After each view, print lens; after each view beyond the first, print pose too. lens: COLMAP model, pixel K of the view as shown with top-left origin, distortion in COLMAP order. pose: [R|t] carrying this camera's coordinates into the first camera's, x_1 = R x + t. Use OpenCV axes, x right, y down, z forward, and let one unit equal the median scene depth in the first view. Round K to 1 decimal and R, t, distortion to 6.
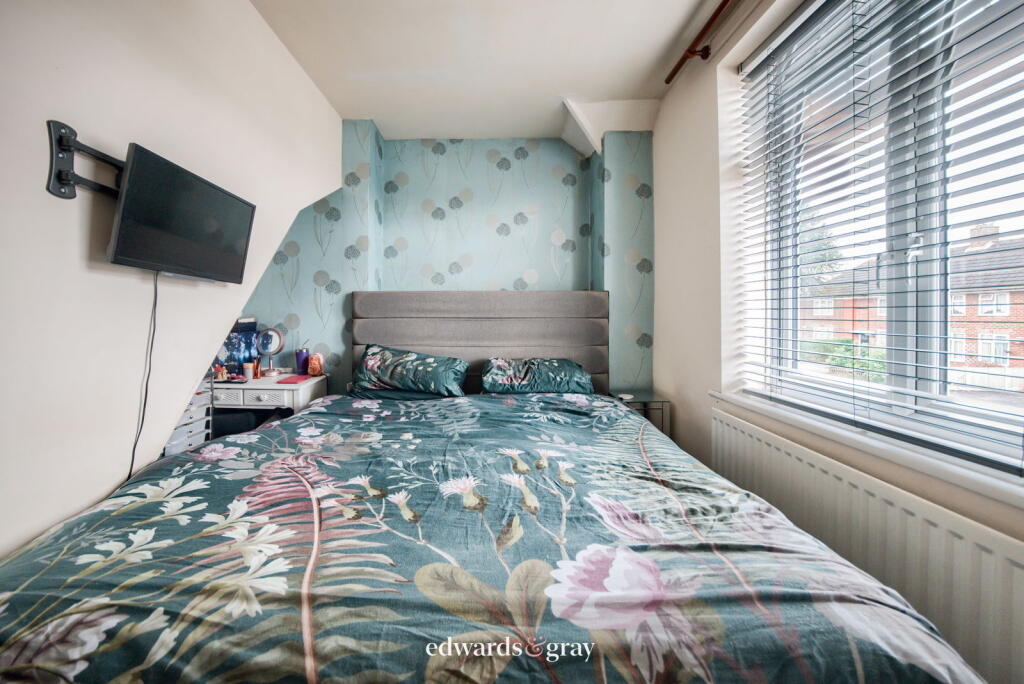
lens RADIAL K [[381.3, 0, 500.3], [0, 381.3, 315.6], [0, 0, 1]] dist [-0.022638, 0.000247]
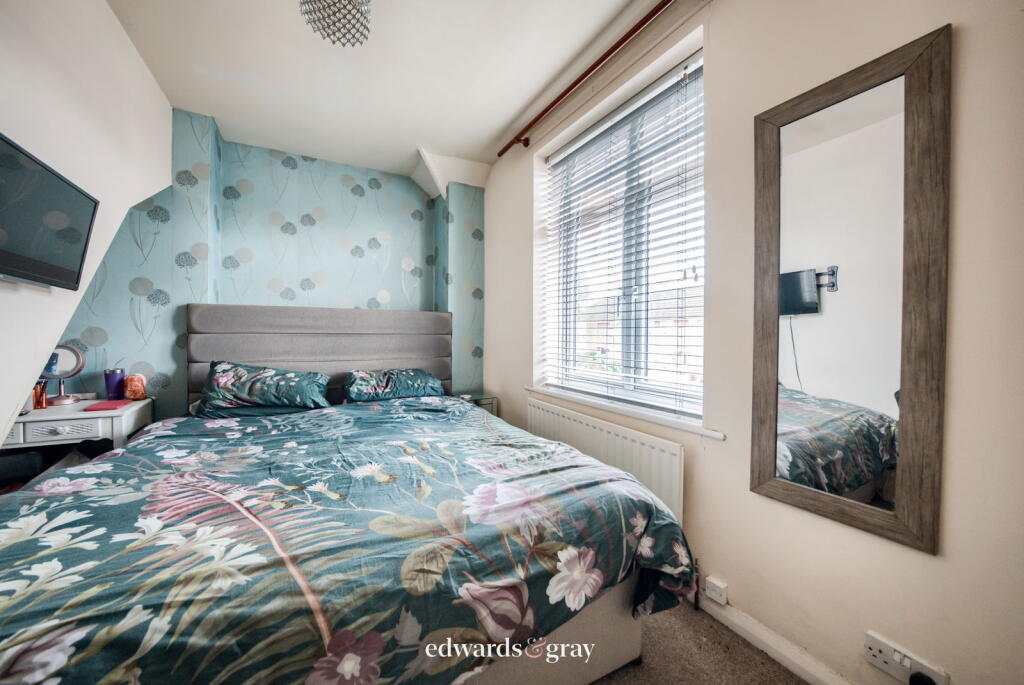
lens RADIAL K [[352.9, 0, 510.9], [0, 352.9, 337.5], [0, 0, 1]] dist [-0.009730, 0.000031]
pose [[0.867324, -0.000769, 0.497743, -0.225924], [-0.003848, 0.999959, 0.008250, 0.011731], [-0.497728, -0.009070, 0.867285, -0.165683]]
